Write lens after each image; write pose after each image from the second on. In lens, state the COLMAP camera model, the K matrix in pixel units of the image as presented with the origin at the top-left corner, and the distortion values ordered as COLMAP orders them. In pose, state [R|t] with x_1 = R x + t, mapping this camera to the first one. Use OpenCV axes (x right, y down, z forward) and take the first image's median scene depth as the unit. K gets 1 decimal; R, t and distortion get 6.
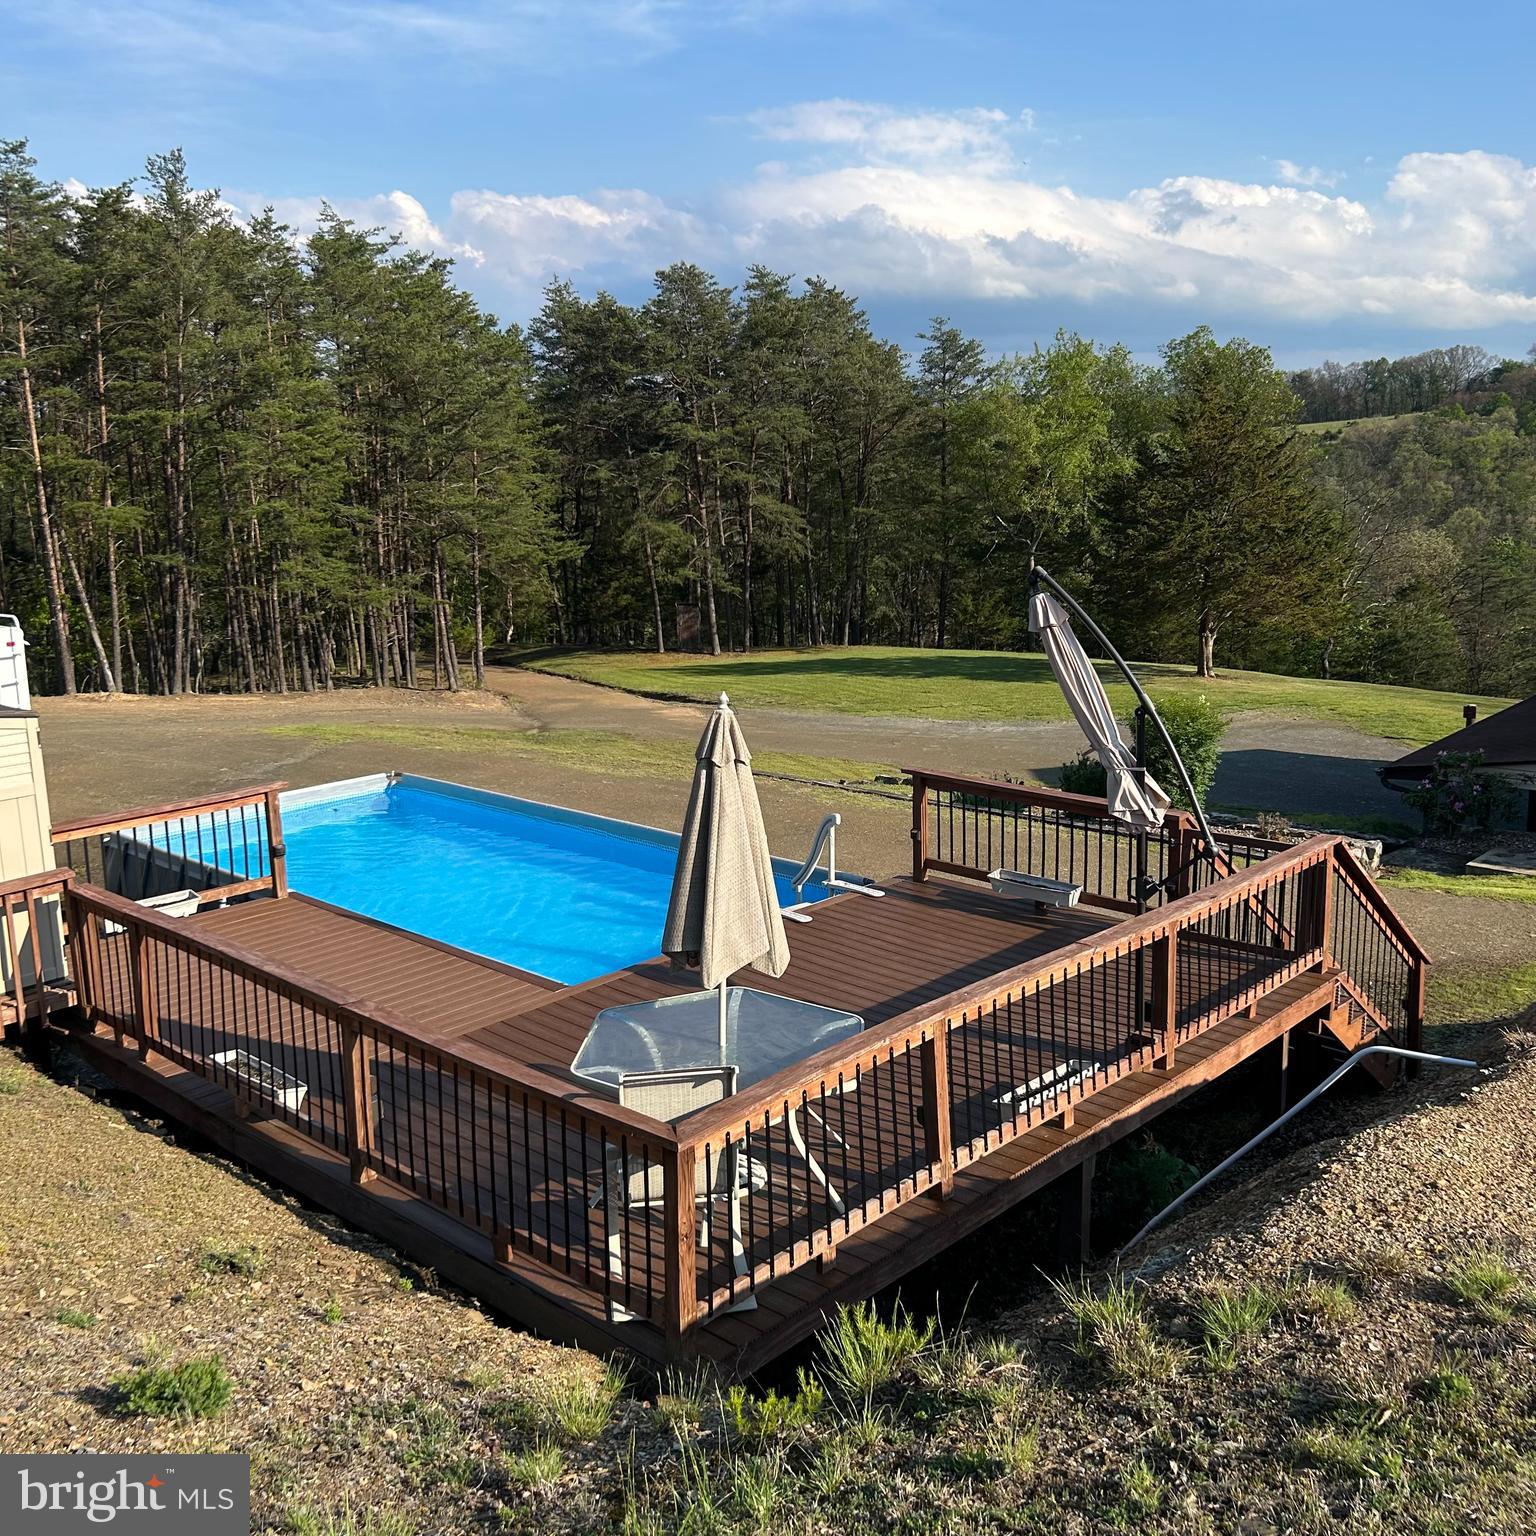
lens RADIAL K [[1556.8, 0, 759.4], [0, 1556.8, 757.0], [0, 0, 1]] dist [0.028555, 0.000000]
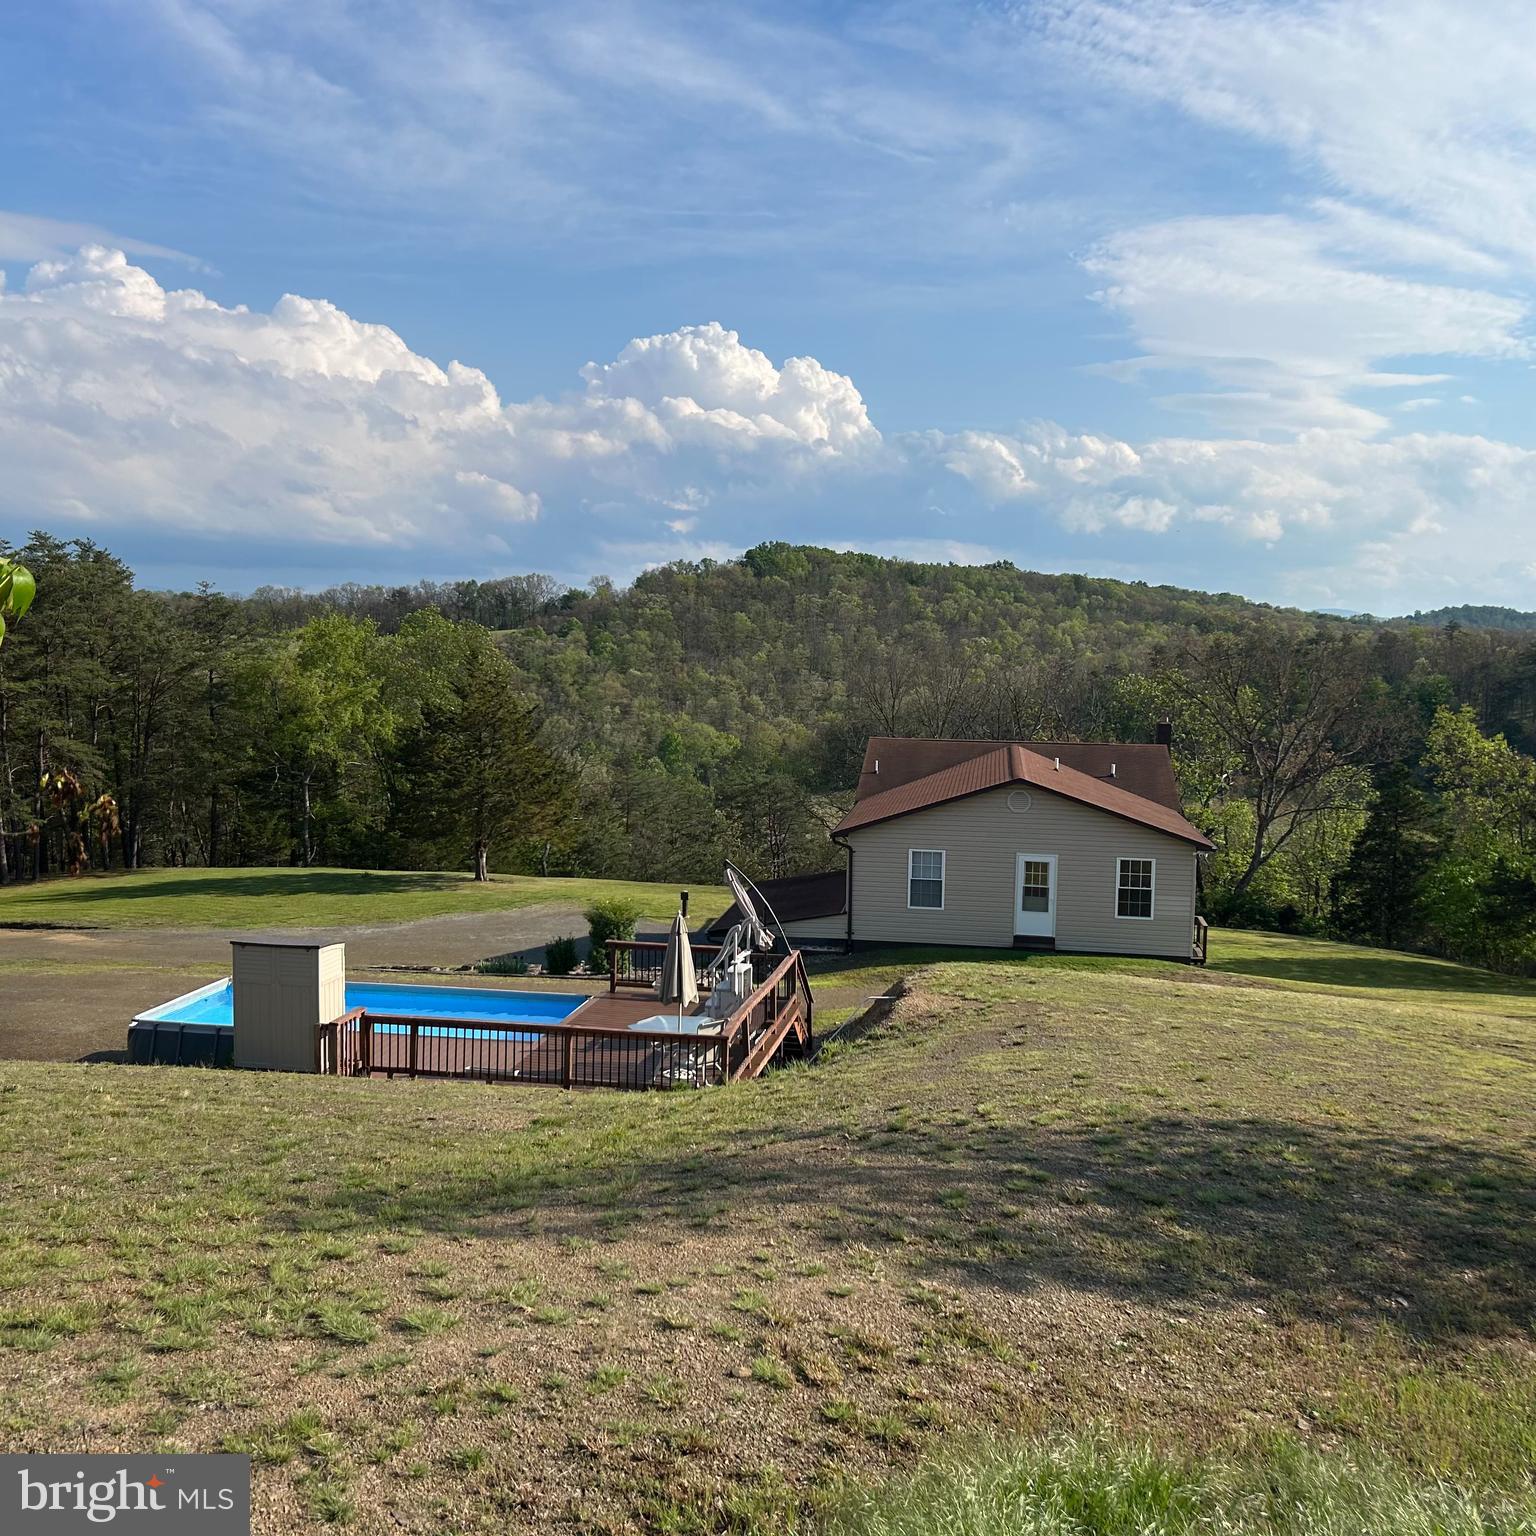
lens RADIAL K [[1556.8, 0, 764.7], [0, 1556.8, 768.0], [0, 0, 1]] dist [0.028555, 0.000000]
pose [[0.844273, -0.013794, 0.535735, -0.155597], [0.076877, 0.992447, -0.095599, -0.001327], [-0.530370, 0.121897, 0.838957, -0.175234]]
